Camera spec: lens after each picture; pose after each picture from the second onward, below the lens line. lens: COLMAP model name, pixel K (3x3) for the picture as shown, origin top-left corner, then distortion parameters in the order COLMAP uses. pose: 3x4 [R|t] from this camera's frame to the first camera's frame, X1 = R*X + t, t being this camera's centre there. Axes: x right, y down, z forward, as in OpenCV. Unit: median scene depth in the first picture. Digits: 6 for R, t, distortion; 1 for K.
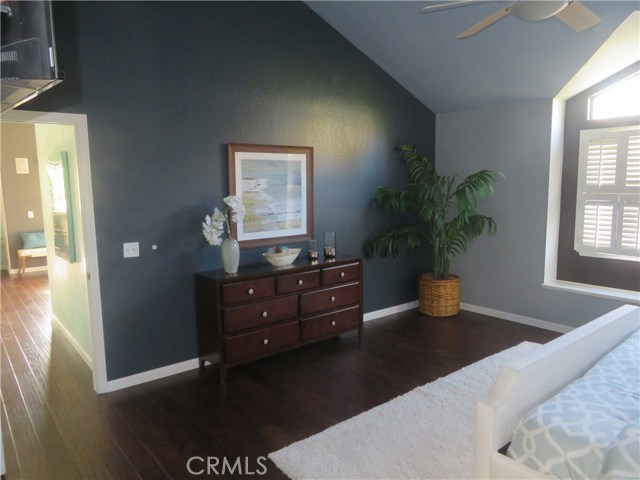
lens RADIAL K [[454.5, 0, 320.0], [0, 454.5, 240.0], [0, 0, 1]] dist [-0.005519, -0.000354]
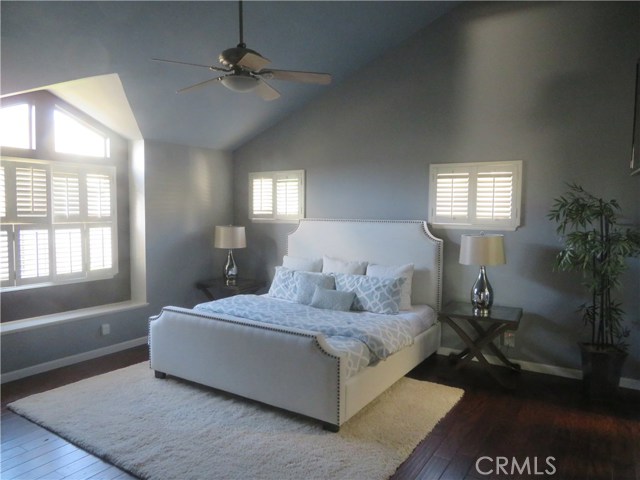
lens RADIAL K [[454.5, 0, 320.0], [0, 454.5, 240.0], [0, 0, 1]] dist [-0.005519, -0.000354]
pose [[-0.418716, -0.047312, 0.906884, -0.596890], [0.111438, 0.988417, 0.103018, -0.109748], [-0.901254, 0.144197, -0.408593, 0.928877]]
